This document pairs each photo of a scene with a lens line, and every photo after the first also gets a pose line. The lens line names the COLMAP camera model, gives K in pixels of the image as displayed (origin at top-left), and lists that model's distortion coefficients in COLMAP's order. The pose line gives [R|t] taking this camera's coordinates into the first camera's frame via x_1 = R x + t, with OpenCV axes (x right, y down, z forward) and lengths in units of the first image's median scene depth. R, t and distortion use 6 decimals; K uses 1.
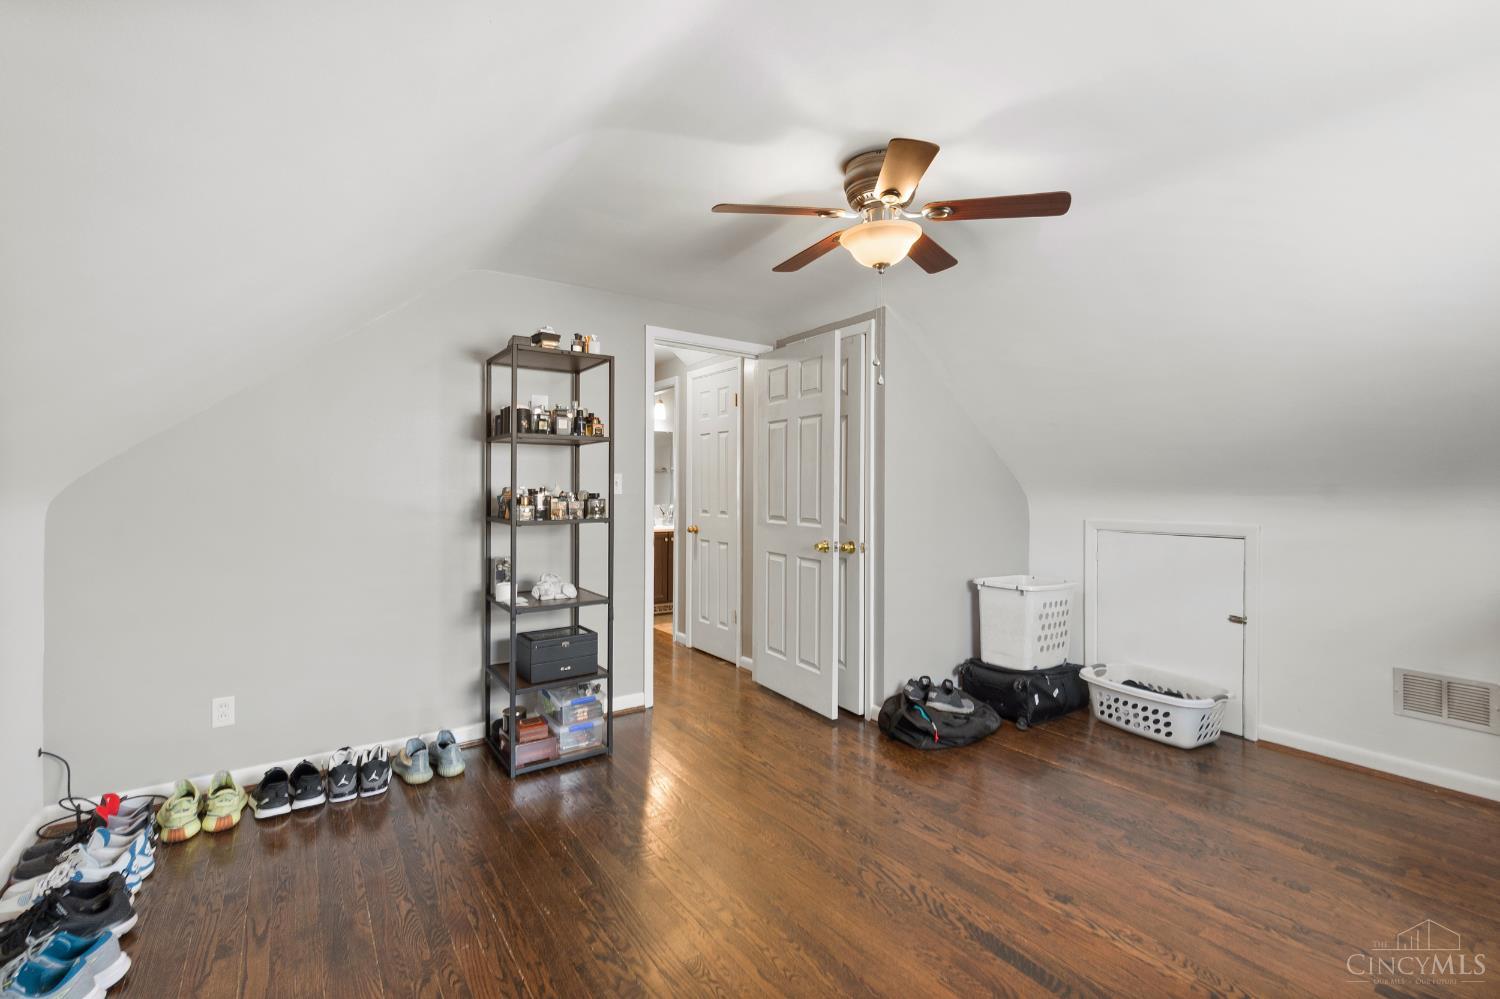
lens RADIAL K [[652.8, 0, 759.7], [0, 652.8, 491.3], [0, 0, 1]] dist [-0.002331, -0.000096]
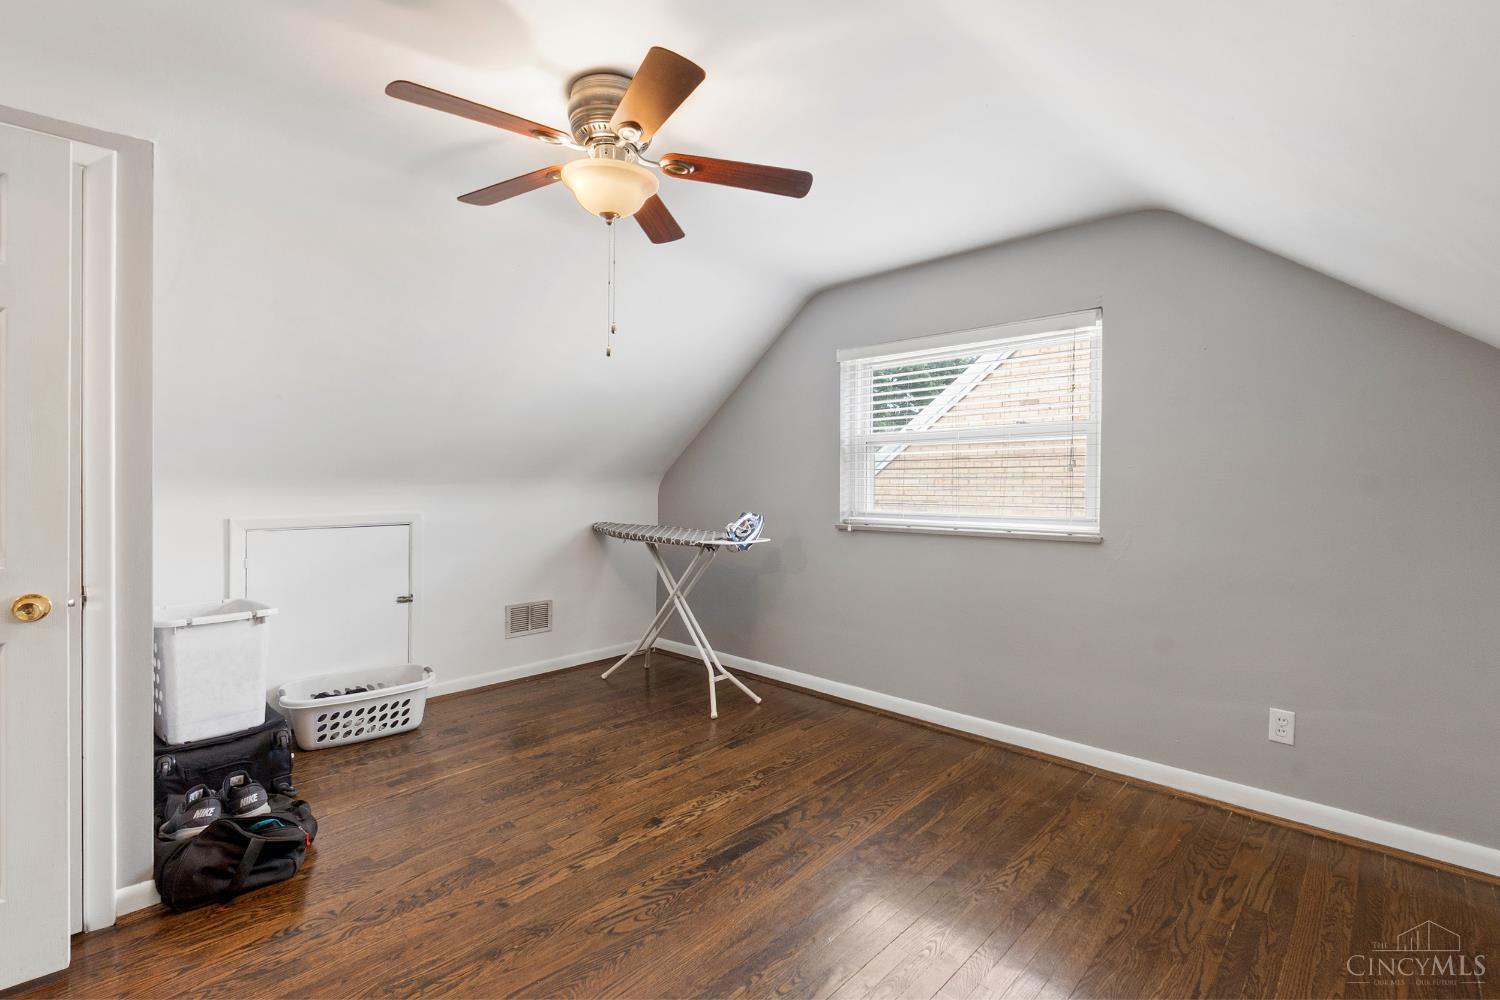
lens RADIAL K [[652.8, 0, 760.4], [0, 652.8, 491.2], [0, 0, 1]] dist [-0.002331, -0.000096]
pose [[-0.163816, -0.018032, 0.986326, -0.585952], [0.004018, 0.999812, 0.018945, -0.002412], [-0.986483, 0.007066, -0.163713, 0.798748]]
